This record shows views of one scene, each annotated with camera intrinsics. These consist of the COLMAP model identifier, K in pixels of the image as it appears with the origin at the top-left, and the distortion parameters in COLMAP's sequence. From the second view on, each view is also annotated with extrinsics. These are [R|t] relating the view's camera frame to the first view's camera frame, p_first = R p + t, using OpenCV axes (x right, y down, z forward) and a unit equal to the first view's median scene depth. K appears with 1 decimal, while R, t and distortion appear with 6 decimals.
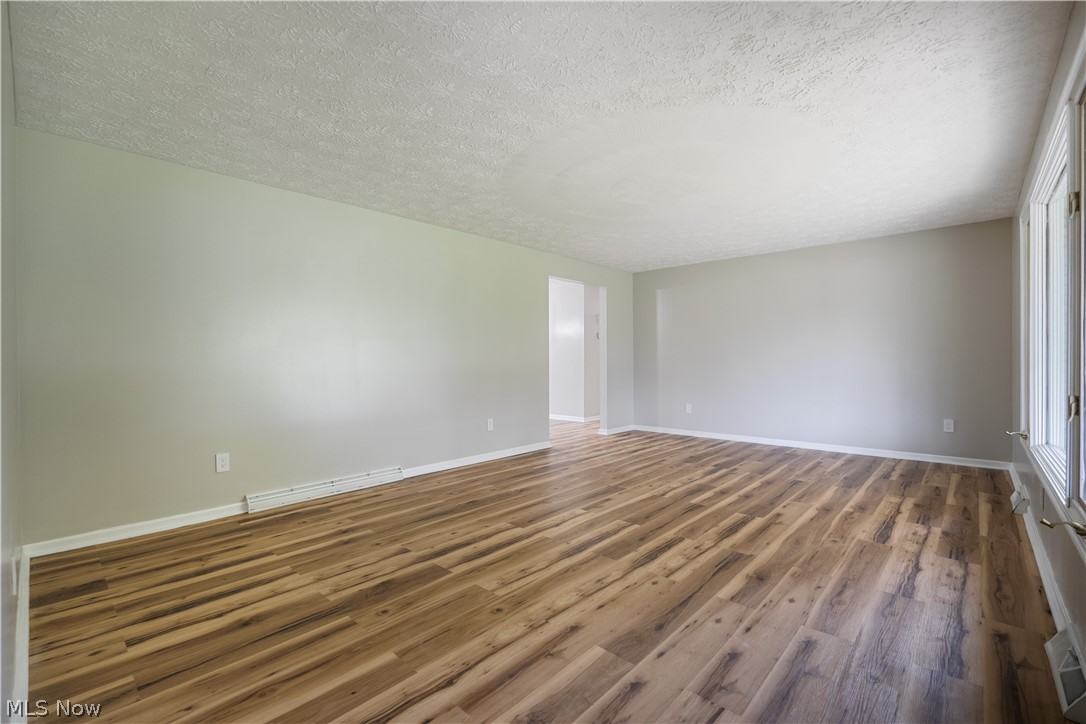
lens RADIAL K [[472.6, 0, 542.9], [0, 472.6, 361.1], [0, 0, 1]] dist [-0.003959, 0.000122]
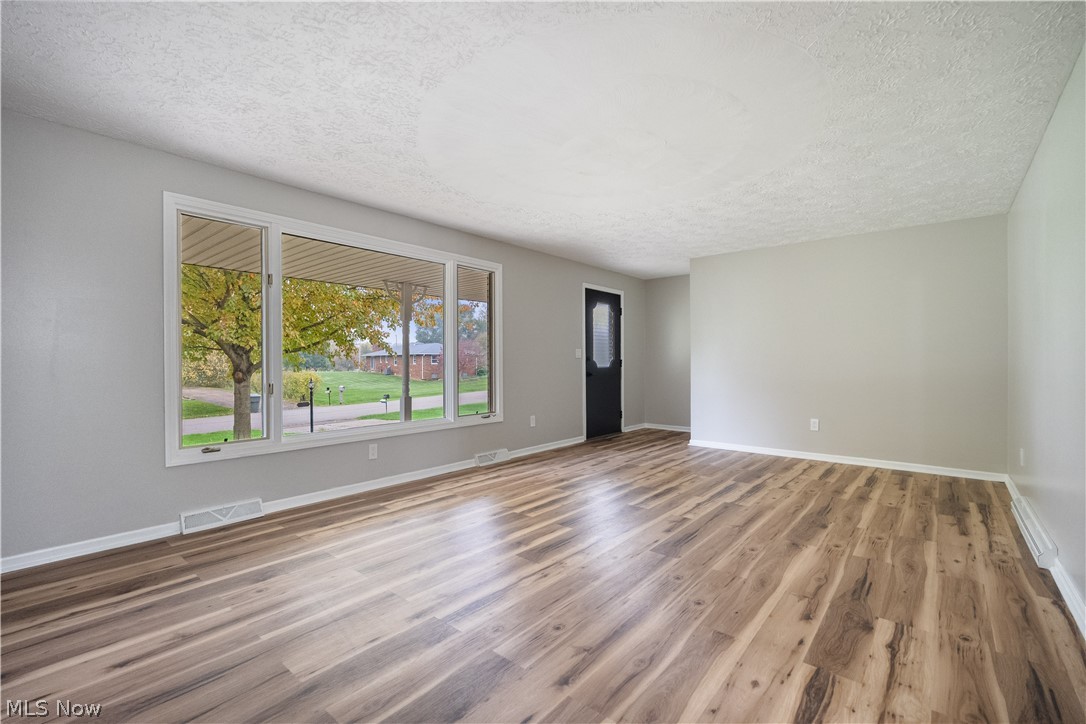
lens RADIAL K [[472.6, 0, 540.5], [0, 472.6, 361.8], [0, 0, 1]] dist [-0.003959, 0.000122]
pose [[-0.999281, 0.007496, -0.037159, 0.489864], [0.007261, 0.999953, 0.006449, -0.013381], [0.037205, 0.006174, -0.999289, 2.281500]]
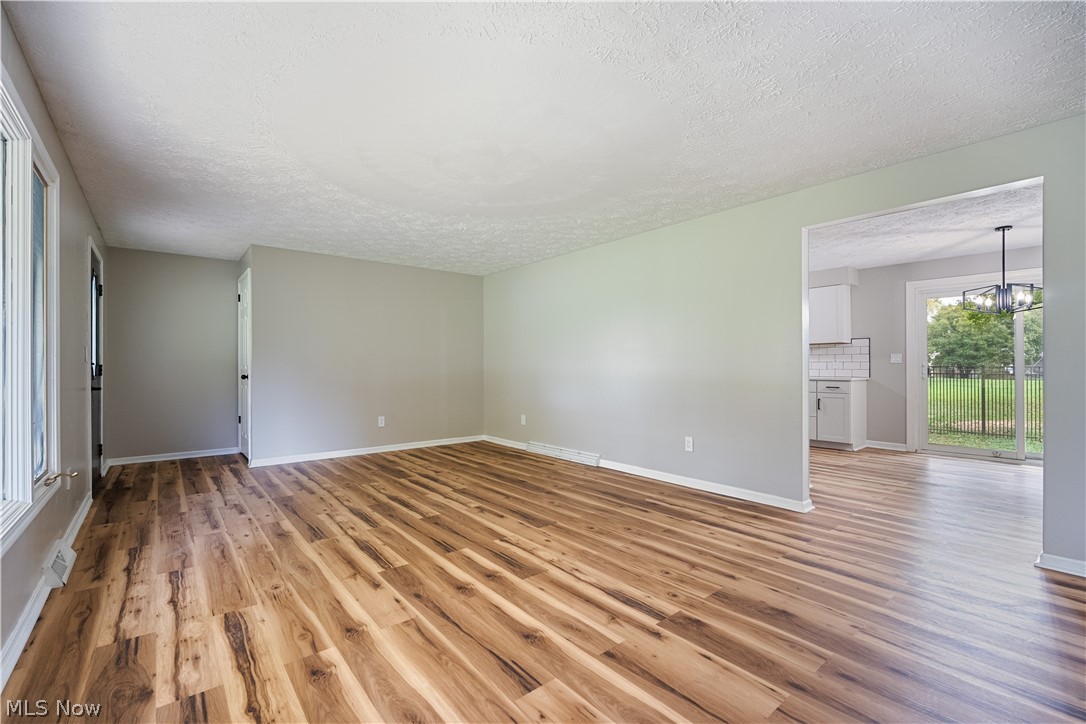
lens RADIAL K [[472.6, 0, 539.1], [0, 472.6, 362.4], [0, 0, 1]] dist [-0.003959, 0.000122]
pose [[-0.148852, -0.001412, -0.988858, 1.318990], [-0.001374, 0.999998, -0.001221, -0.012836], [0.988858, 0.001177, -0.148854, 1.522103]]
